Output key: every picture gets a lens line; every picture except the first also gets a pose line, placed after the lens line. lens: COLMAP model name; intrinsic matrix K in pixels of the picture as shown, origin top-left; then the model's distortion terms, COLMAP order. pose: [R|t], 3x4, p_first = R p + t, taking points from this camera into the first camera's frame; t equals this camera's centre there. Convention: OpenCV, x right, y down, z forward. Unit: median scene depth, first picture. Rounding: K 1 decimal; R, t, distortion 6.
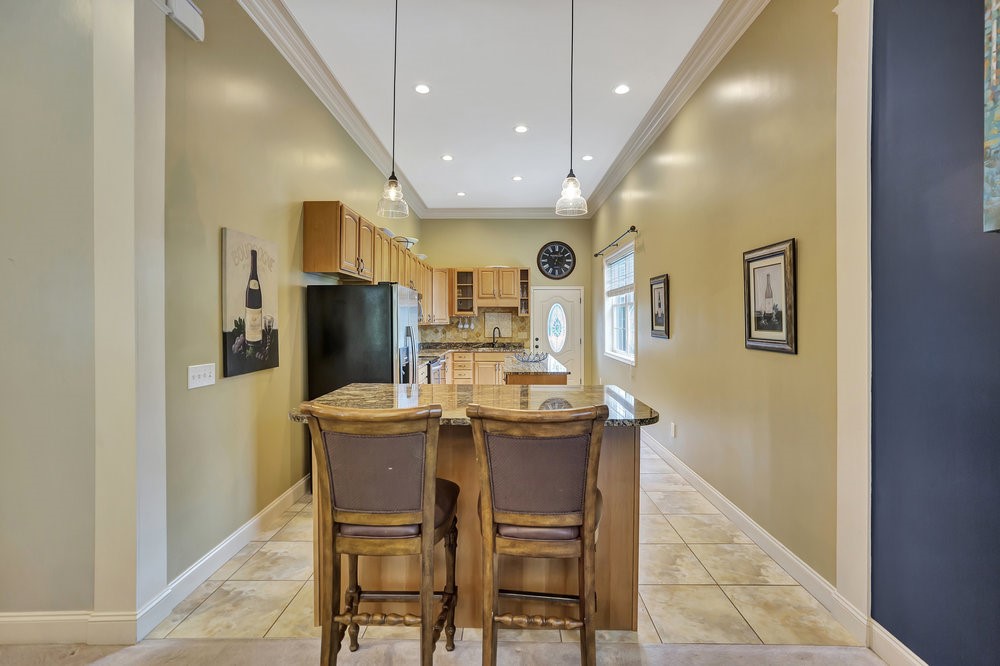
lens RADIAL K [[455.9, 0, 506.4], [0, 455.9, 323.5], [0, 0, 1]] dist [-0.038206, 0.029062]
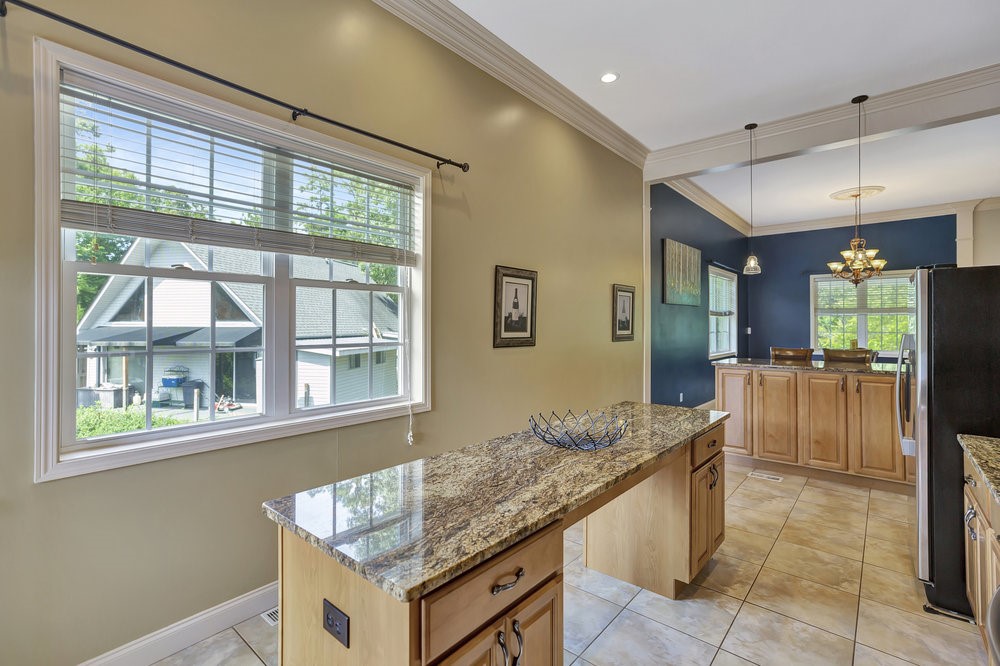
lens RADIAL K [[455.9, 0, 506.4], [0, 455.9, 323.5], [0, 0, 1]] dist [-0.038206, 0.029062]
pose [[-0.765436, 0.005034, 0.643492, -0.102864], [0.005822, 0.999983, -0.000898, -0.002736], [-0.643485, 0.003059, -0.765452, 0.794642]]
